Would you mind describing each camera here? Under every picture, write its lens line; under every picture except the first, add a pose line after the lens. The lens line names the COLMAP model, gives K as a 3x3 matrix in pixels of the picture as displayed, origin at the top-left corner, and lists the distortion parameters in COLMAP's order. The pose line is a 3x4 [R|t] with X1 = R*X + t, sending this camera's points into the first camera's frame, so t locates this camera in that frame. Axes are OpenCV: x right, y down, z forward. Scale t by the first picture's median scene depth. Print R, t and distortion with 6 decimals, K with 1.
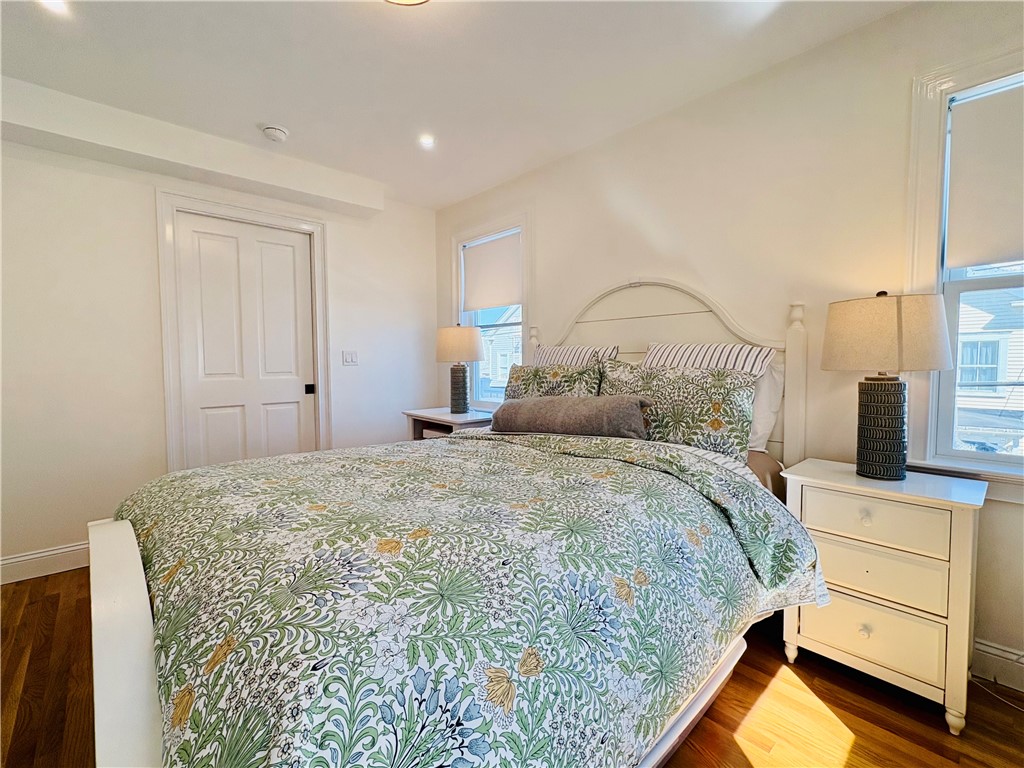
lens RADIAL K [[448.5, 0, 511.9], [0, 448.5, 382.4], [0, 0, 1]] dist [0.009341, 0.000710]
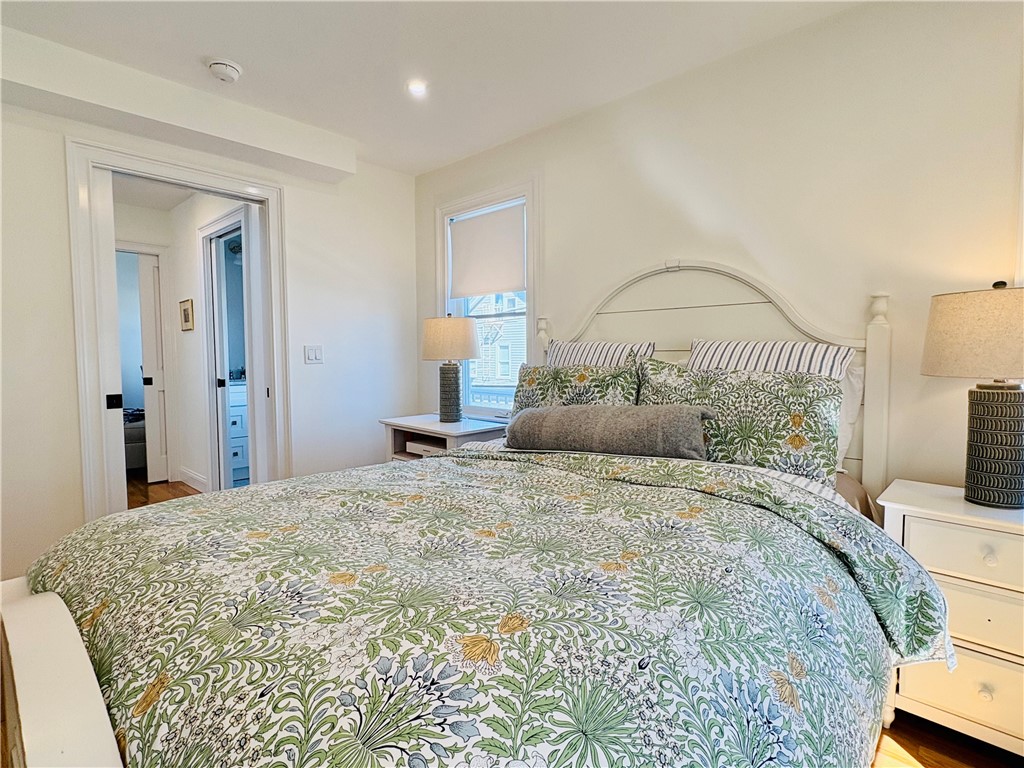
lens RADIAL K [[514.0, 0, 512.4], [0, 514.0, 381.4], [0, 0, 1]] dist [0.006499, -0.001093]
pose [[0.997897, -0.001490, 0.064802, -0.124587], [0.001110, 0.999982, 0.005899, -0.021927], [-0.064809, -0.005815, 0.997881, 0.097418]]
